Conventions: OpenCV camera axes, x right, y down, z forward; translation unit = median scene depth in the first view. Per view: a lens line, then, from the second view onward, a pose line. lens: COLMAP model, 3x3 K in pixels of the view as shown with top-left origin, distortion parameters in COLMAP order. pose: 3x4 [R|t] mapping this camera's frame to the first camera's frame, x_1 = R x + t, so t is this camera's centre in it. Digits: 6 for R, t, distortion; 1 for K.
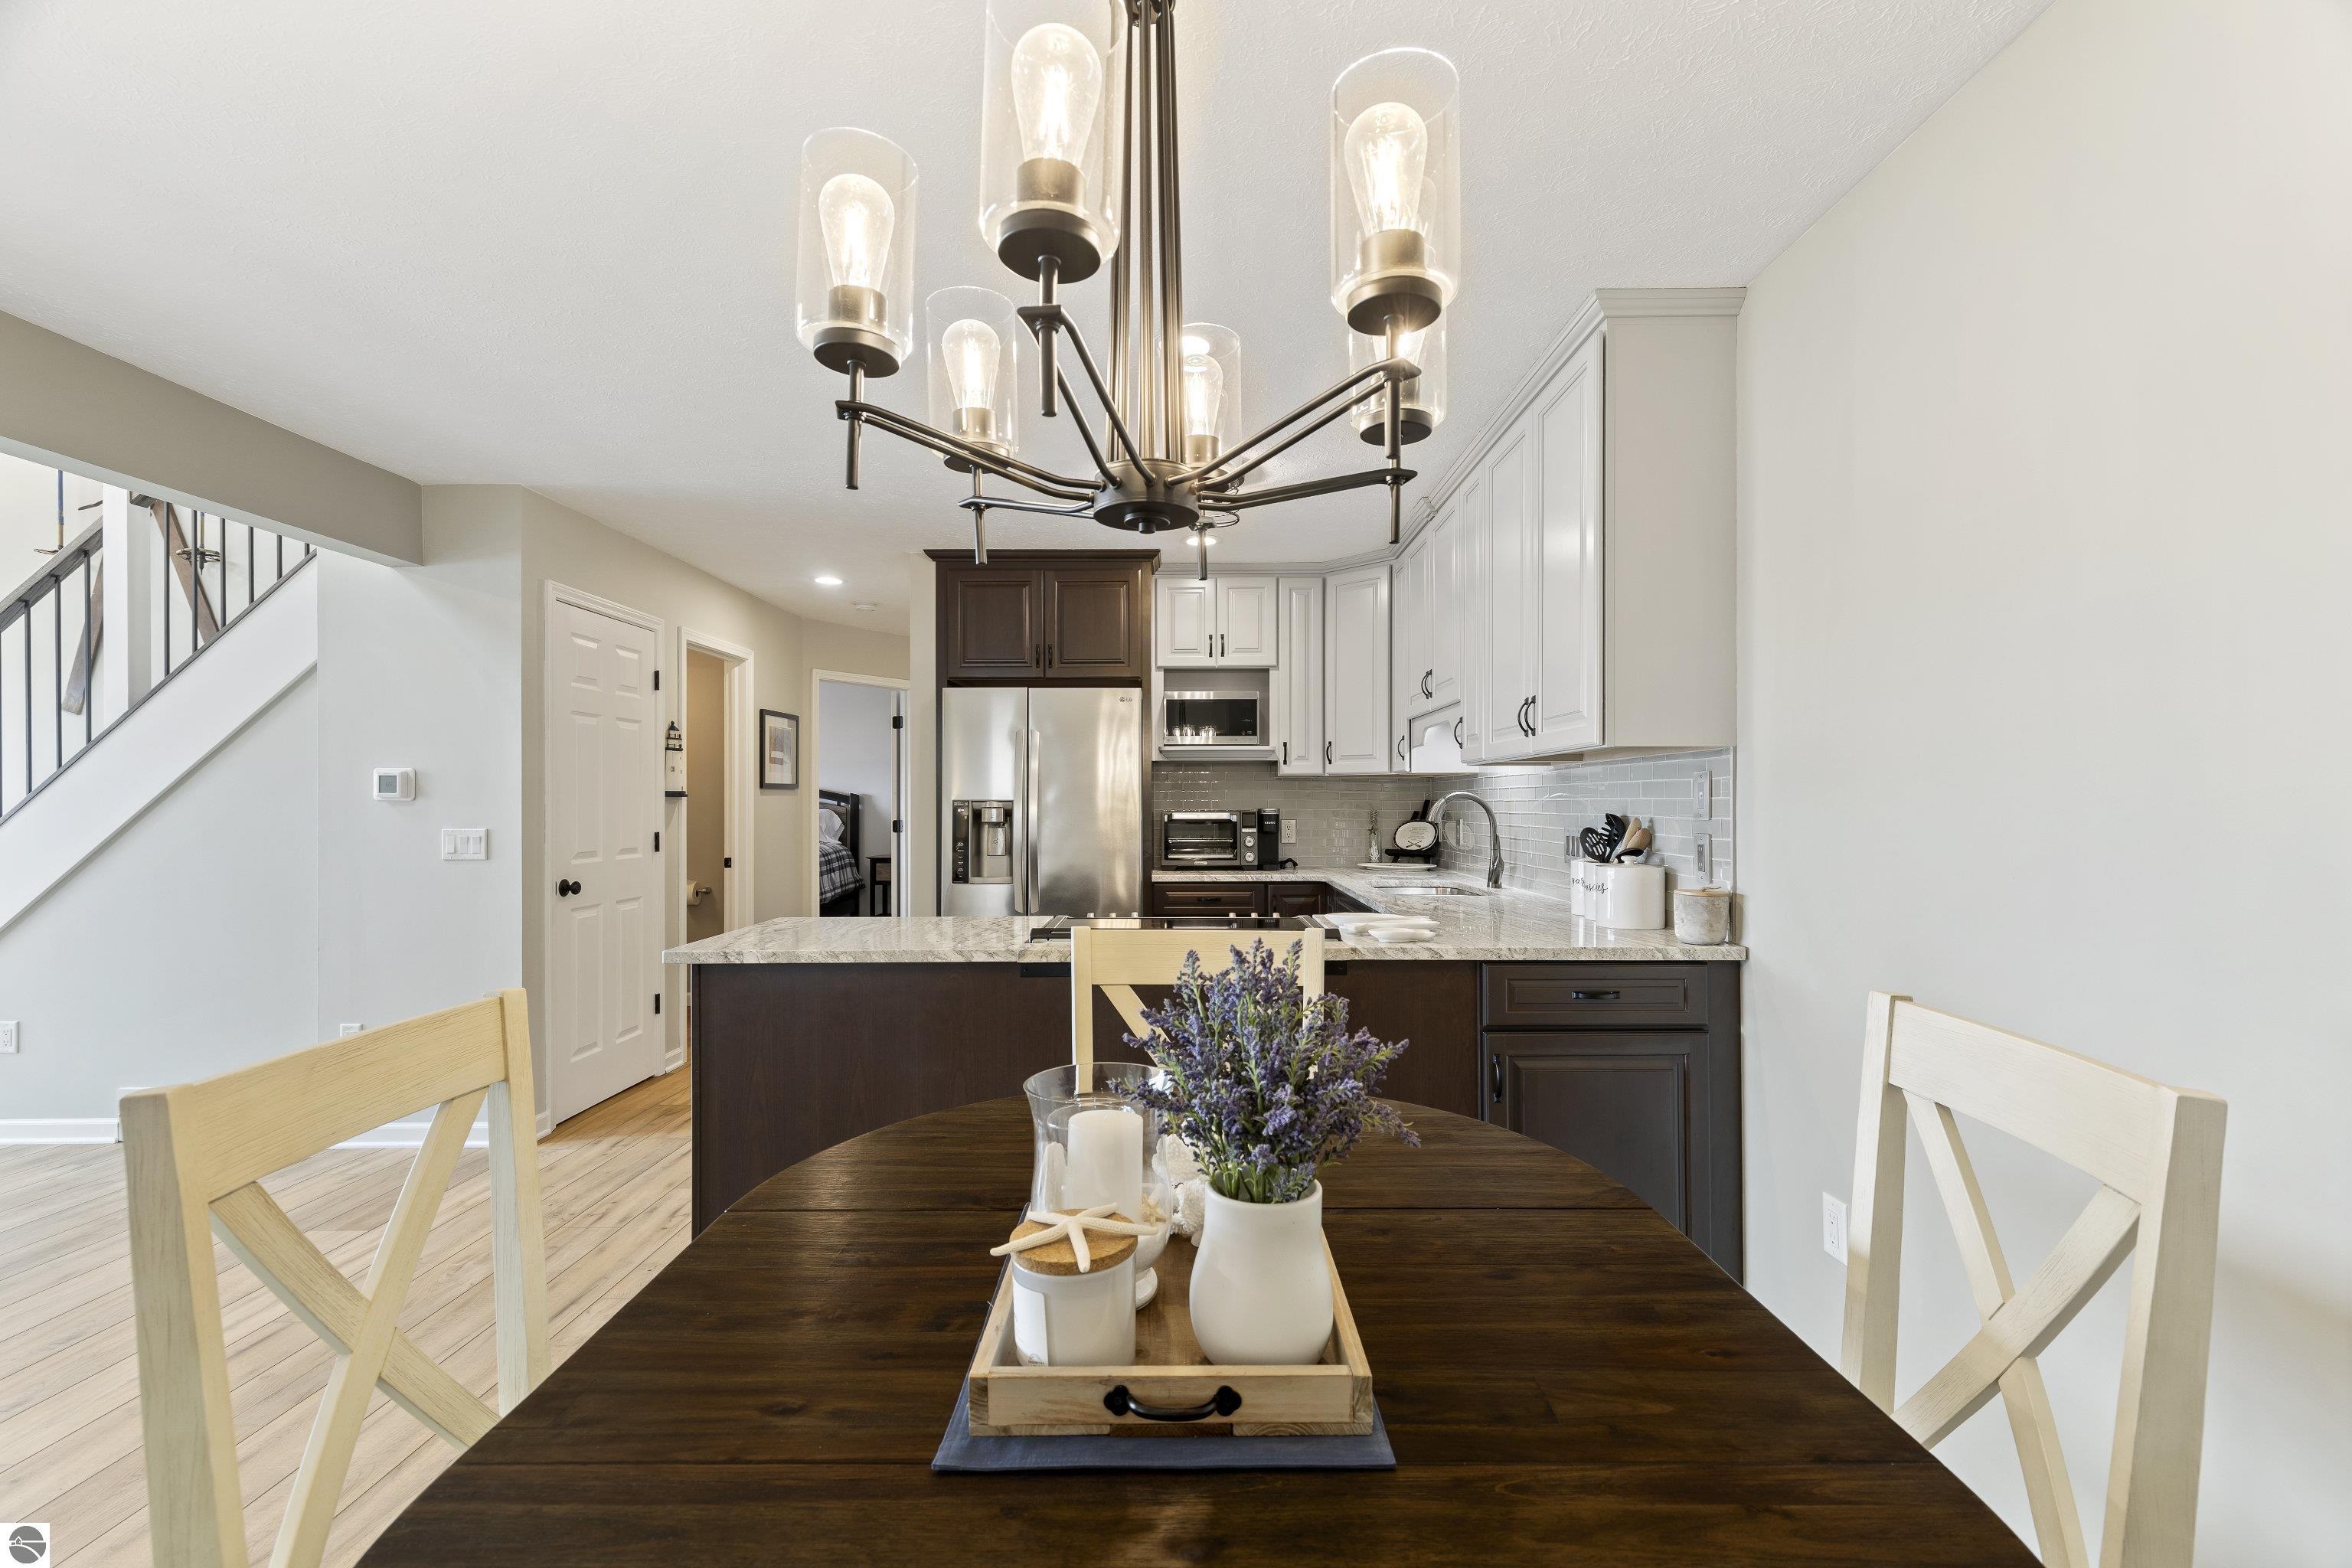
lens RADIAL K [[1052.0, 0, 1191.1], [0, 1052.0, 791.7], [0, 0, 1]] dist [0.012494, -0.000069]
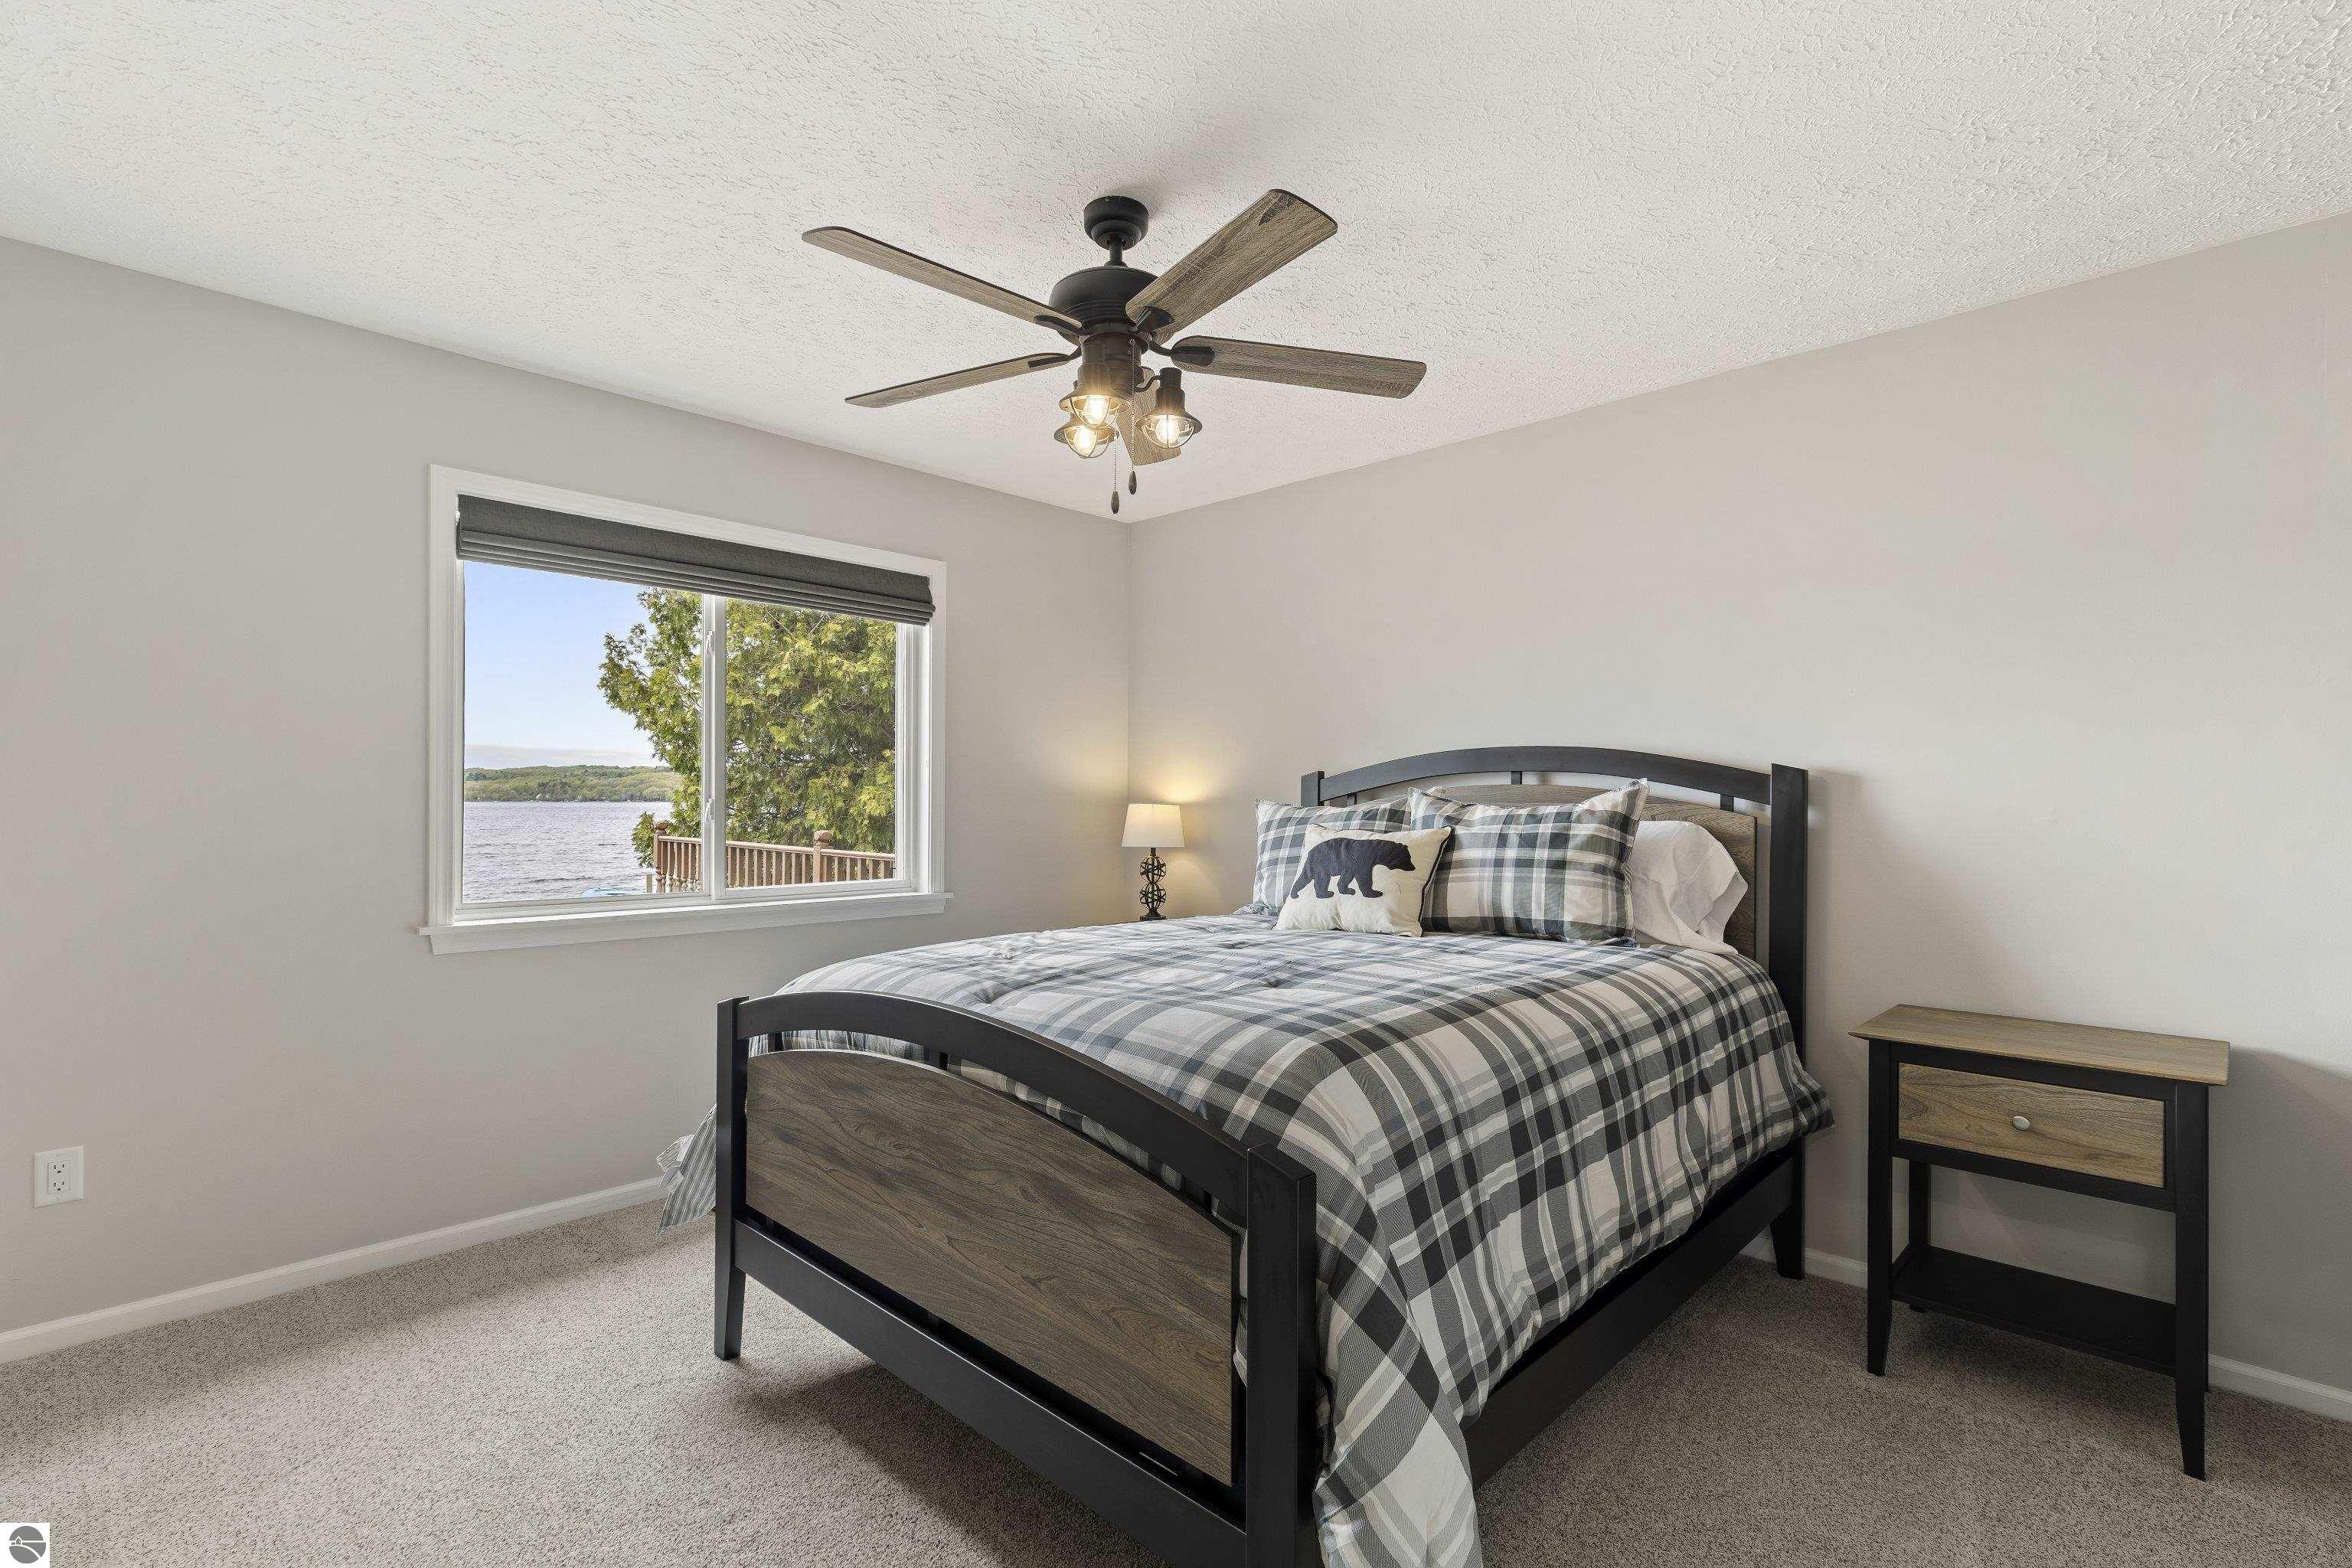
lens RADIAL K [[1052.0, 0, 1191.1], [0, 1052.0, 791.7], [0, 0, 1]] dist [0.012494, -0.000069]
pose [[0.704302, 0.005876, -0.709876, -0.242652], [-0.004367, 0.999983, 0.003946, 0.008384], [0.709887, 0.000321, 0.704315, 0.722393]]
